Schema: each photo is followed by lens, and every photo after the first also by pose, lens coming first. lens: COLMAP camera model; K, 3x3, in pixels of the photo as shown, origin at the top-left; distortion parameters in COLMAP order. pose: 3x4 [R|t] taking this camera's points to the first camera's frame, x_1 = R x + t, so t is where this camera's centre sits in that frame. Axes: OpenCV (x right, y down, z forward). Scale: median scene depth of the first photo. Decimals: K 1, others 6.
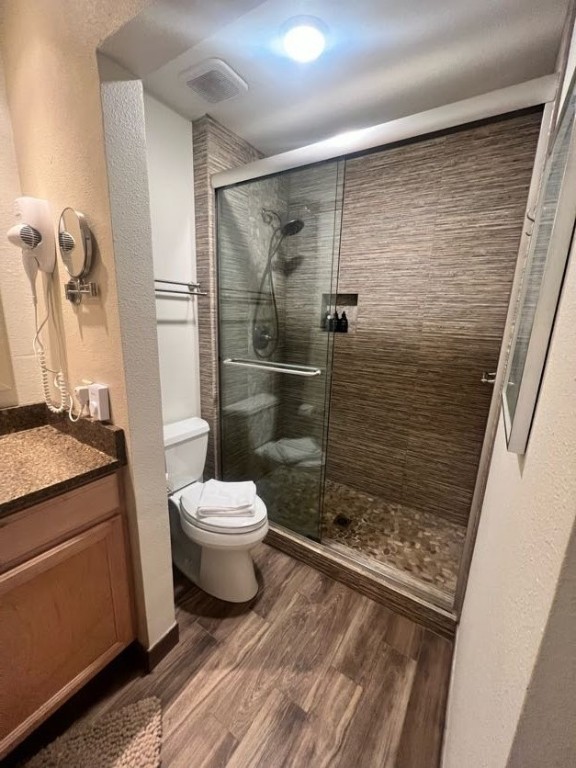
lens RADIAL K [[309.1, 0, 289.6], [0, 309.1, 383.9], [0, 0, 1]] dist [-0.001589, 0.000522]
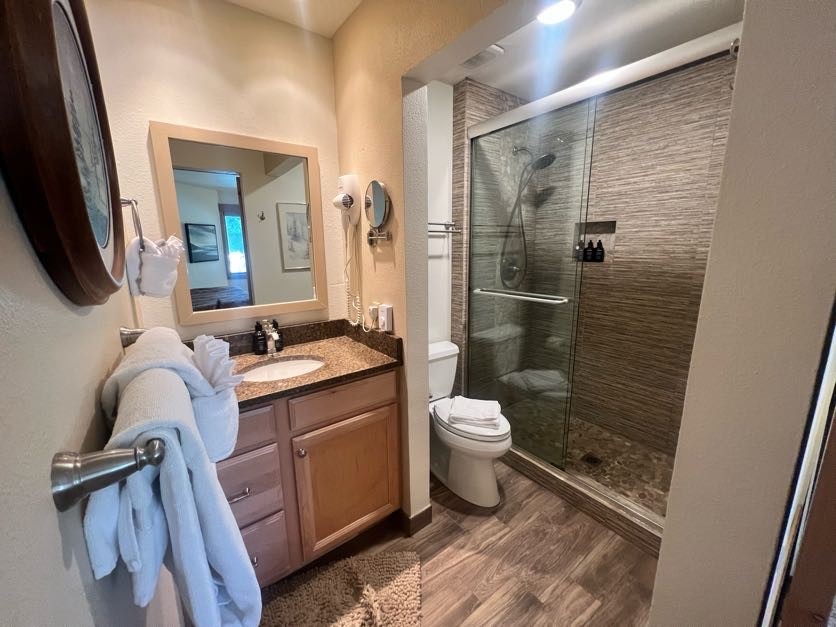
lens RADIAL K [[336.5, 0, 417.8], [0, 336.5, 312.7], [0, 0, 1]] dist [-0.001589, 0.000522]
pose [[0.939109, 0.024674, -0.342732, 0.014146], [-0.033486, 0.999243, -0.019816, 0.037720], [0.341983, 0.030087, 0.939224, -0.209116]]
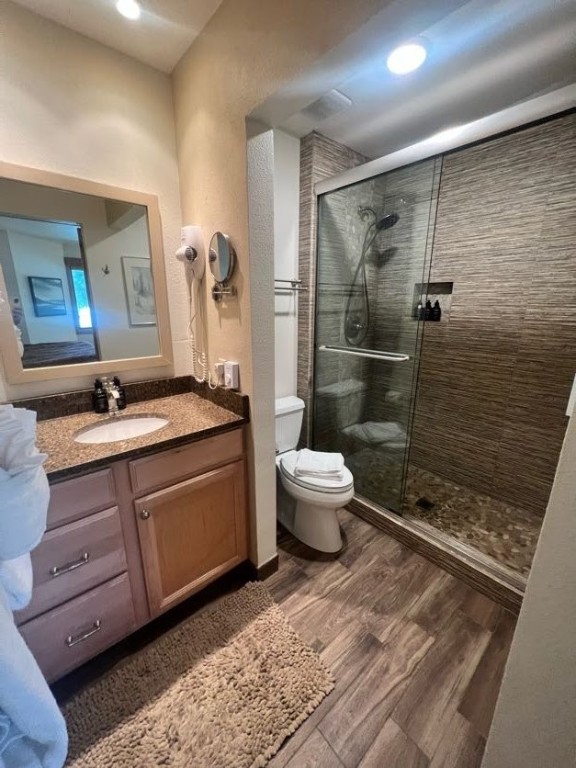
lens RADIAL K [[309.1, 0, 289.4], [0, 309.1, 383.9], [0, 0, 1]] dist [-0.001589, 0.000522]
pose [[0.962145, 0.041546, -0.269354, -0.006011], [-0.033756, 0.998869, 0.033490, 0.027333], [0.270441, -0.023130, 0.962459, -0.139710]]
